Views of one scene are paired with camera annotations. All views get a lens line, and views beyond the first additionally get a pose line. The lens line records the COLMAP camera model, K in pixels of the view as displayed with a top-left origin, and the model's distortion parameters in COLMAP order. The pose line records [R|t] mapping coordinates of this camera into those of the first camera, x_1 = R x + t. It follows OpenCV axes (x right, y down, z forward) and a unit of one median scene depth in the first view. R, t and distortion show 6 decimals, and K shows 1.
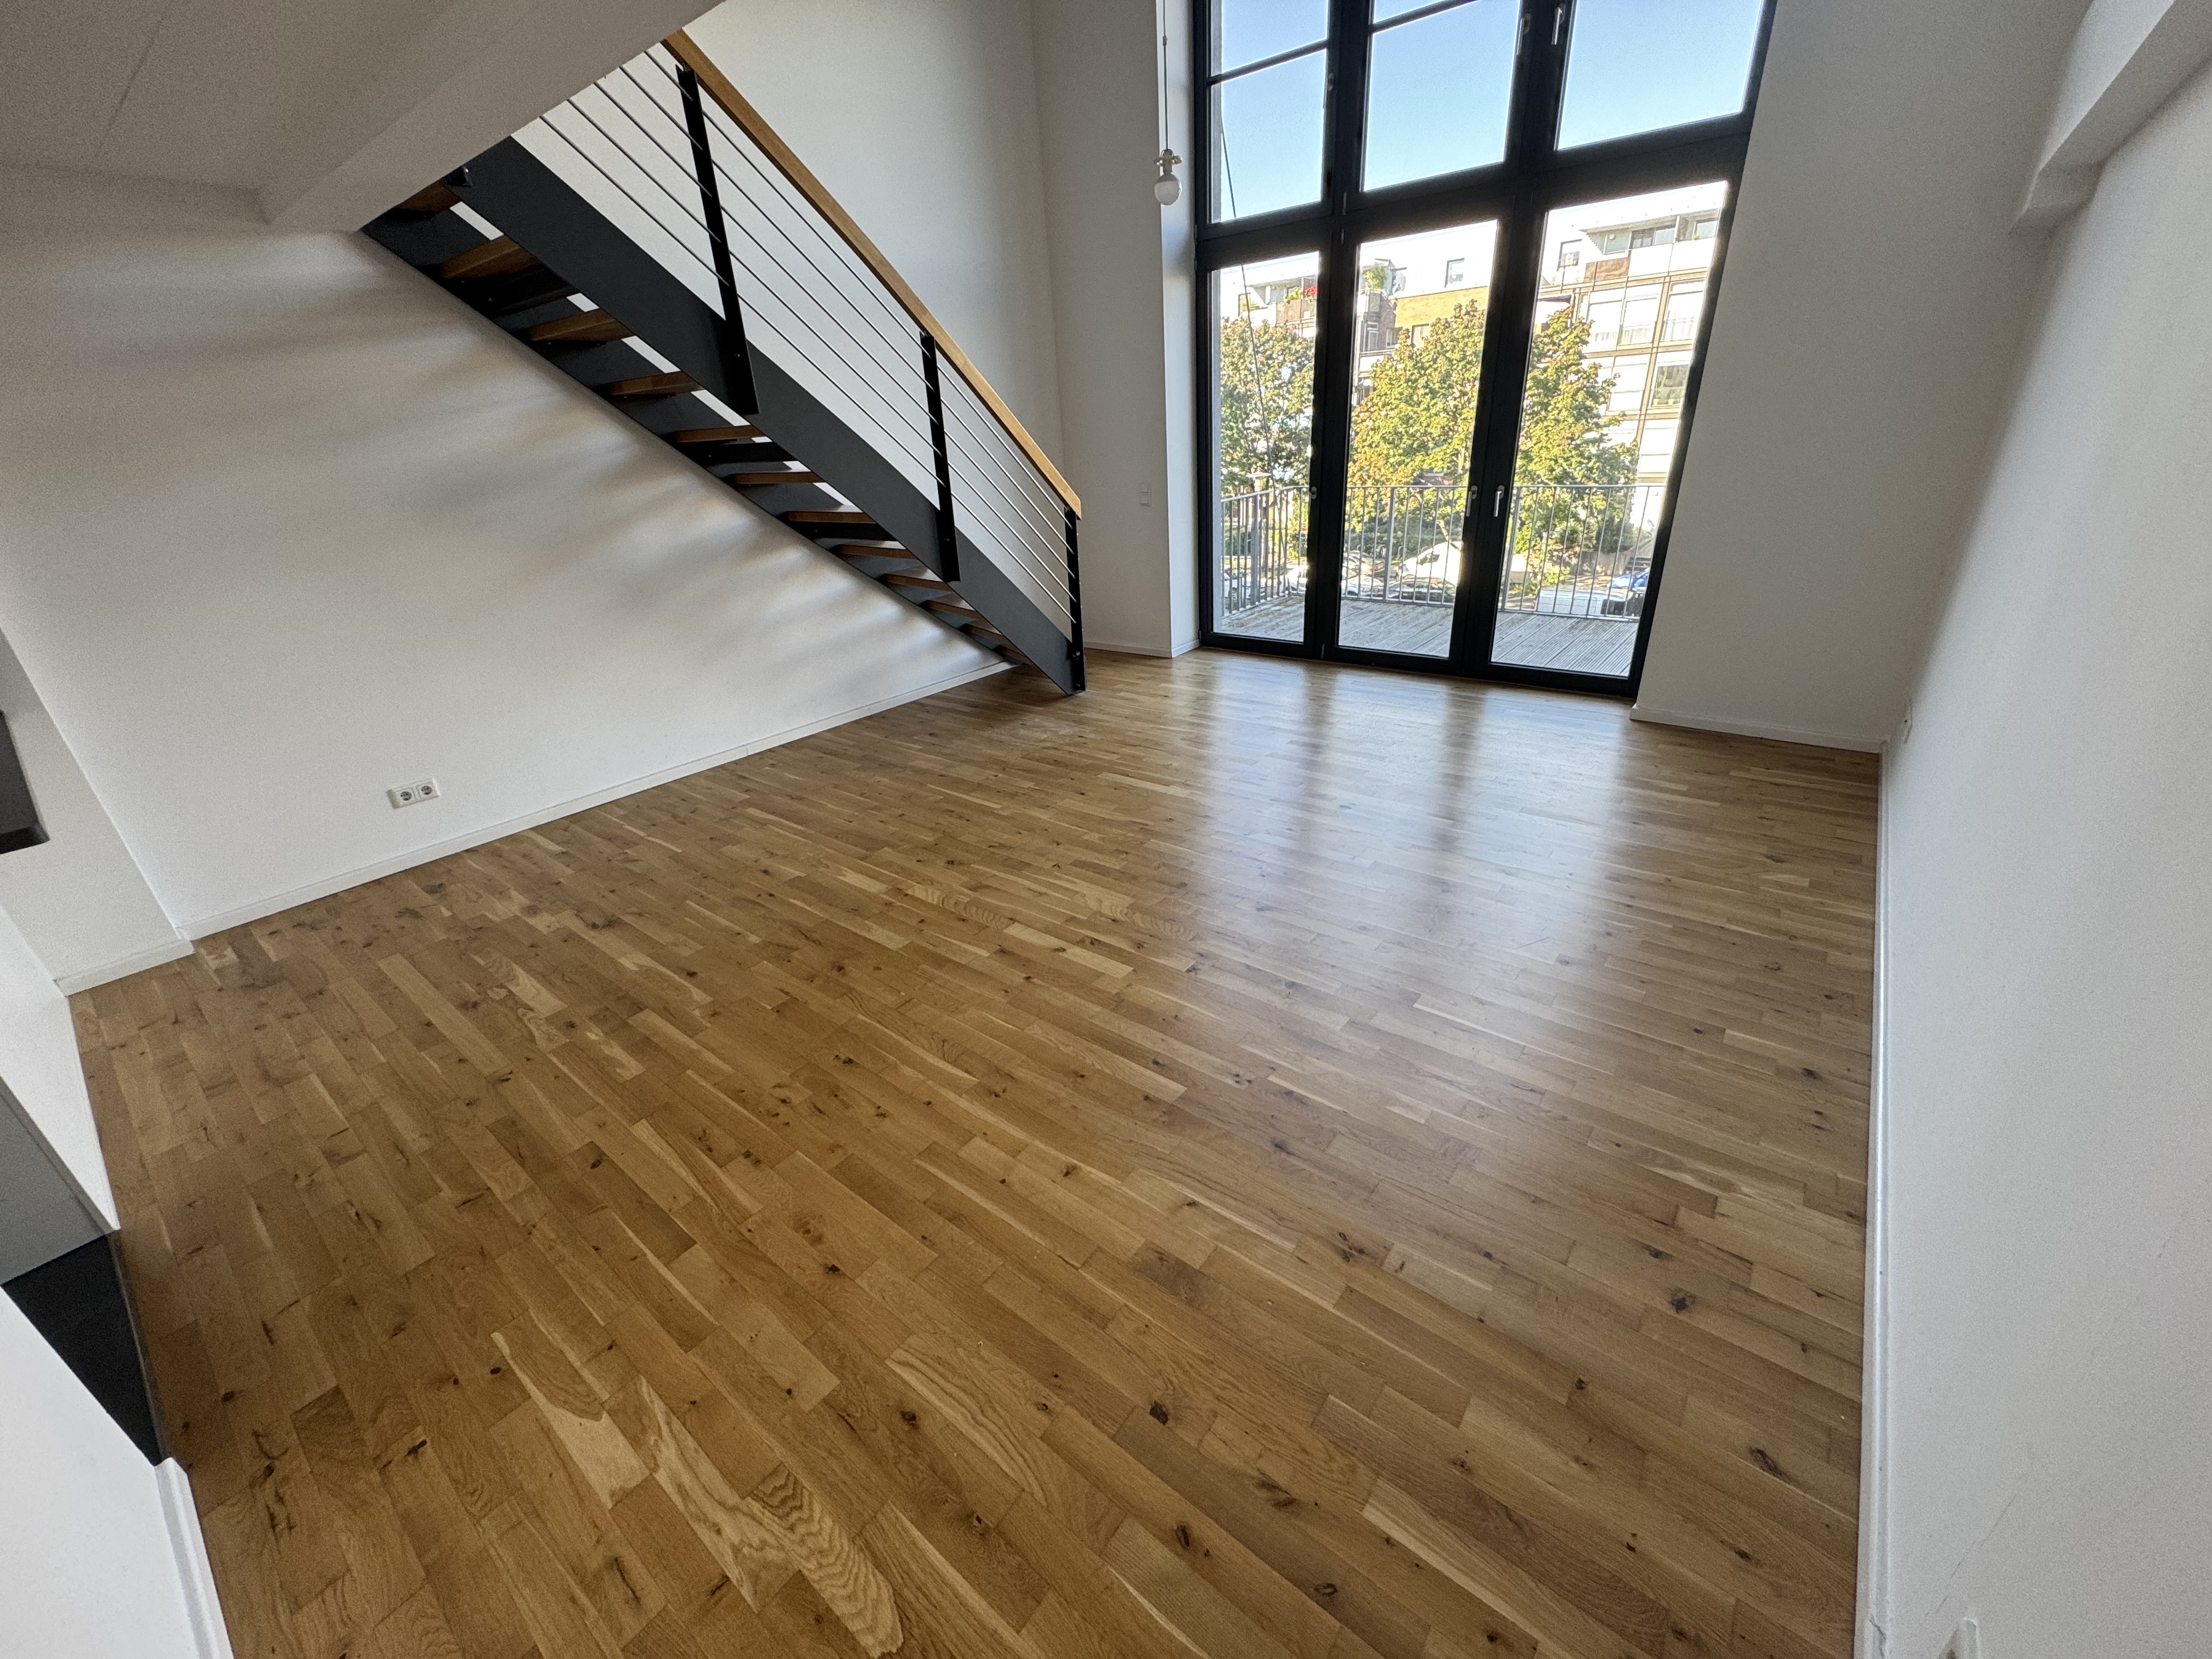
lens RADIAL K [[885.2, 0, 1110.9], [0, 885.2, 817.4], [0, 0, 1]] dist [-0.003054, 0.000492]
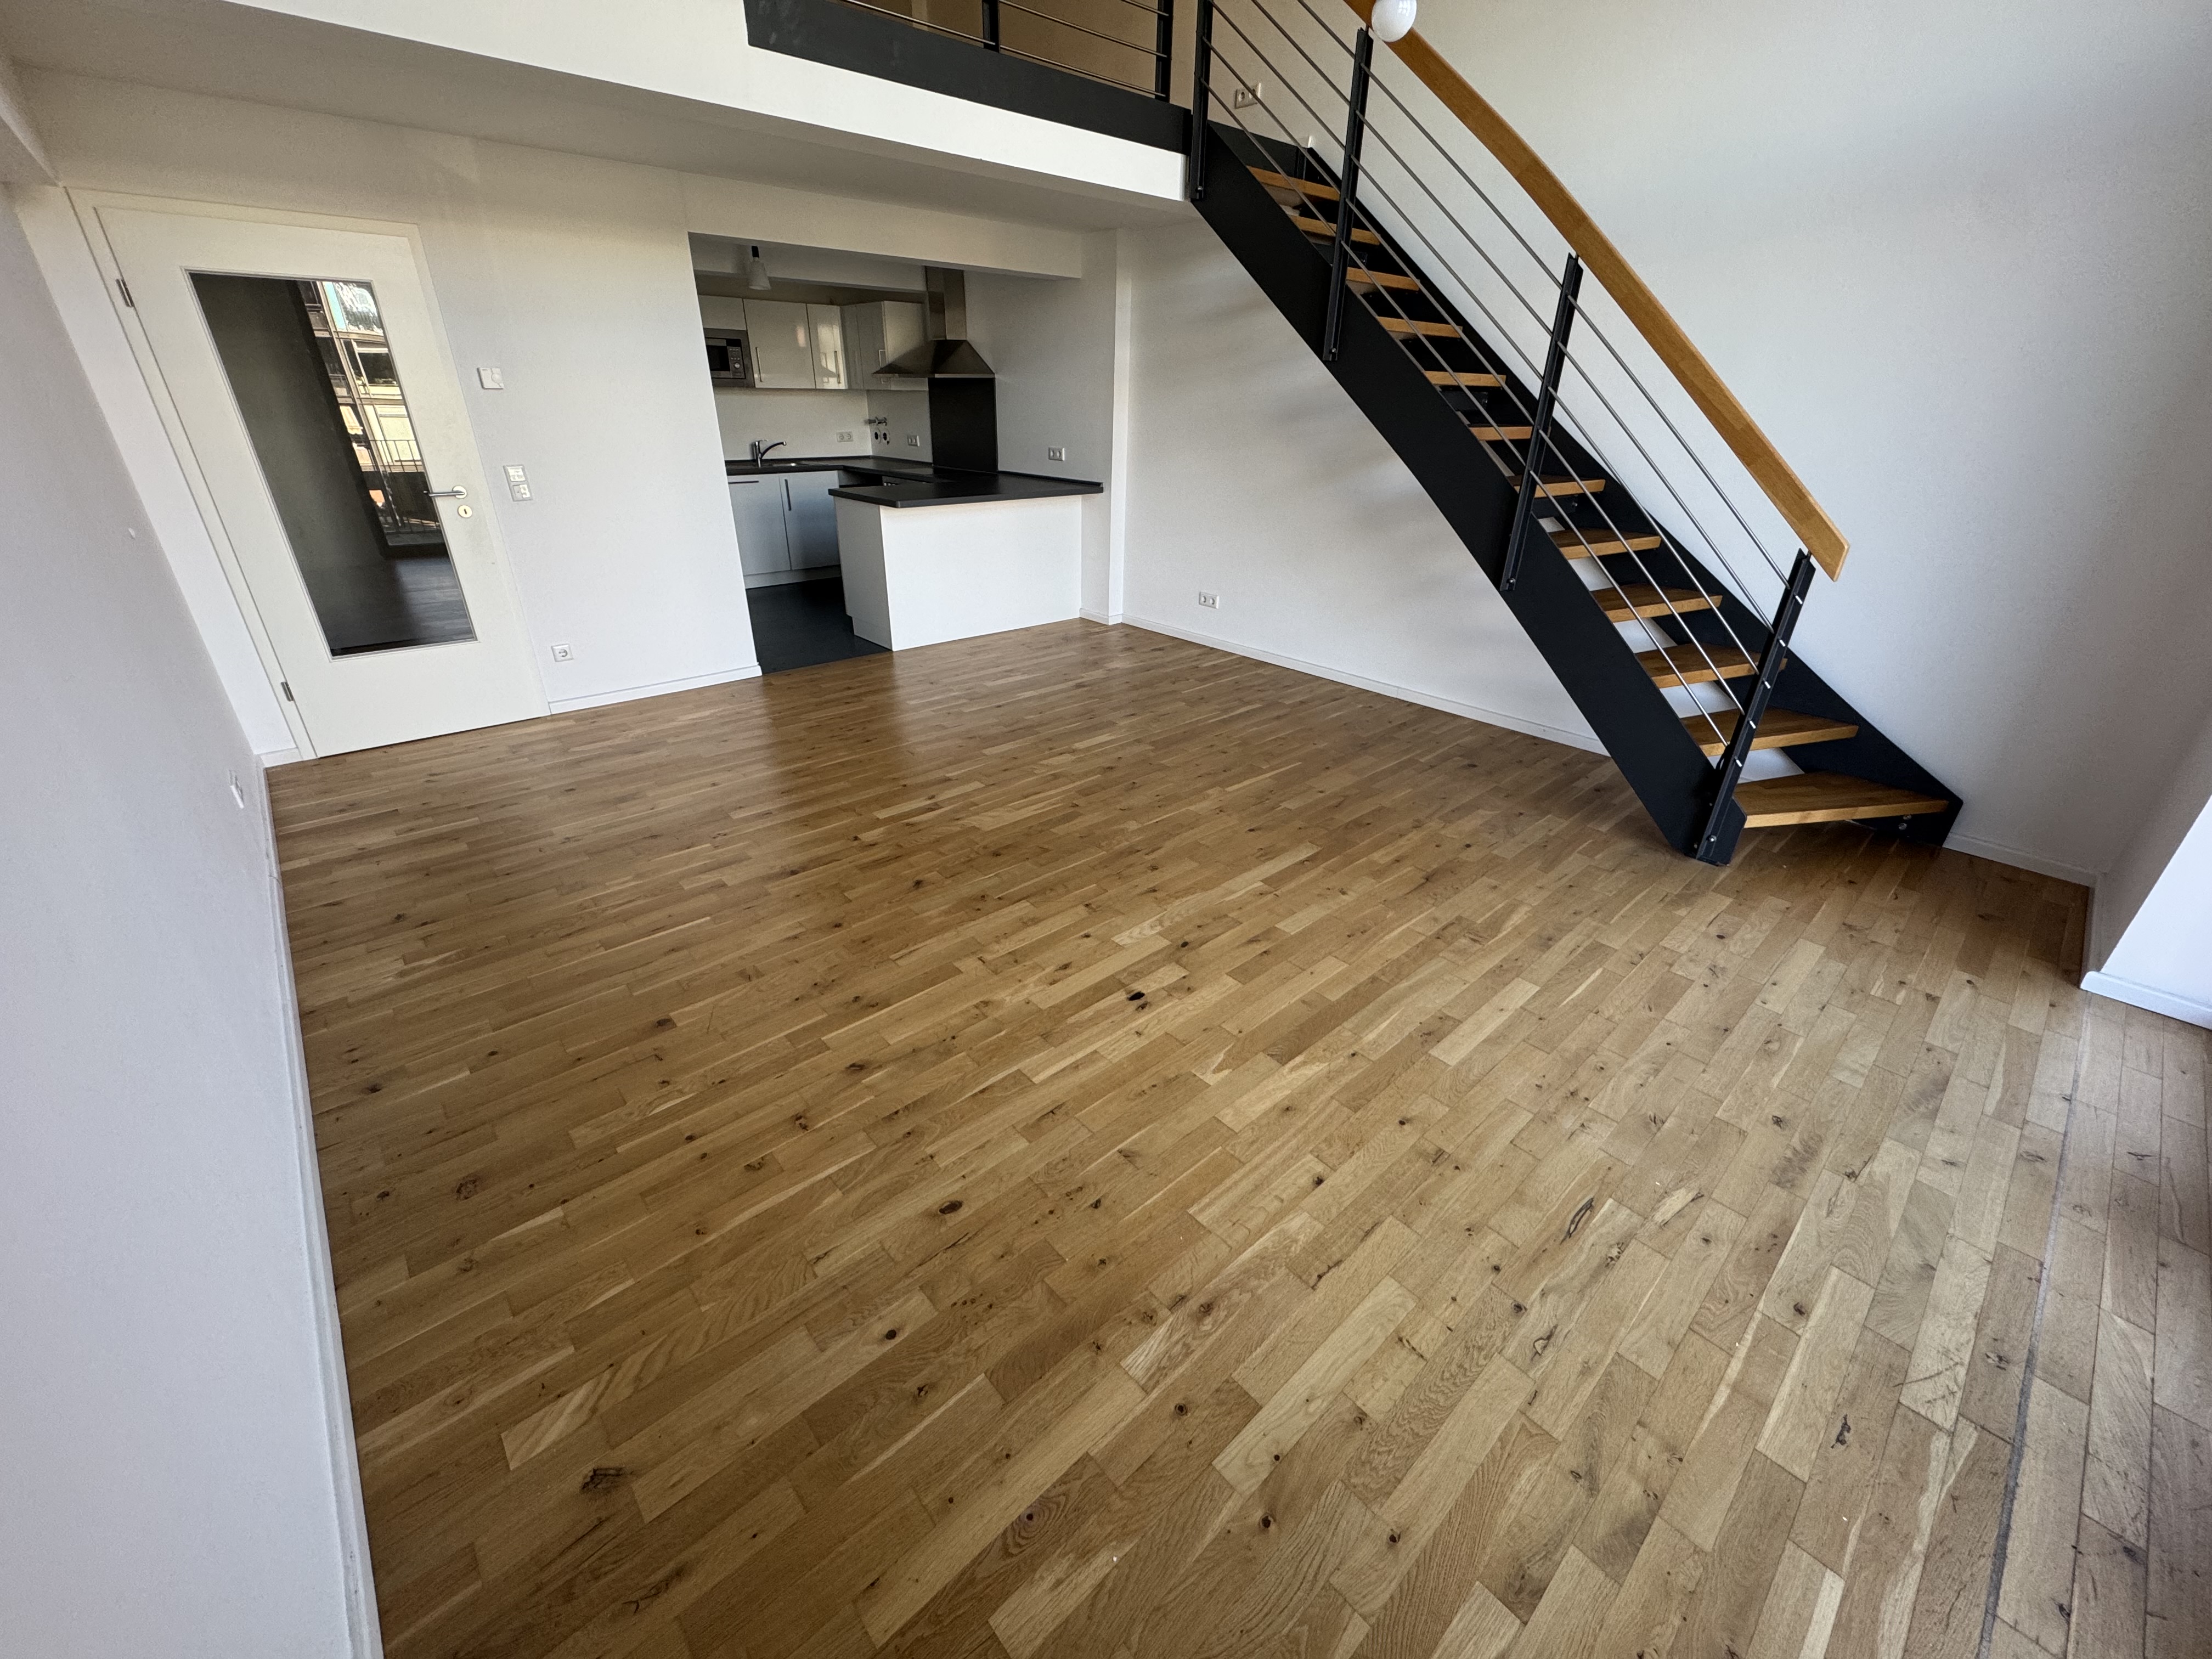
lens RADIAL K [[885.2, 0, 1102.5], [0, 885.2, 828.1], [0, 0, 1]] dist [-0.003054, 0.000492]
pose [[-0.169835, 0.483040, -0.858969, 0.782298], [-0.409840, 0.758058, 0.507326, -0.434377], [0.896207, 0.438201, 0.069224, 0.883174]]
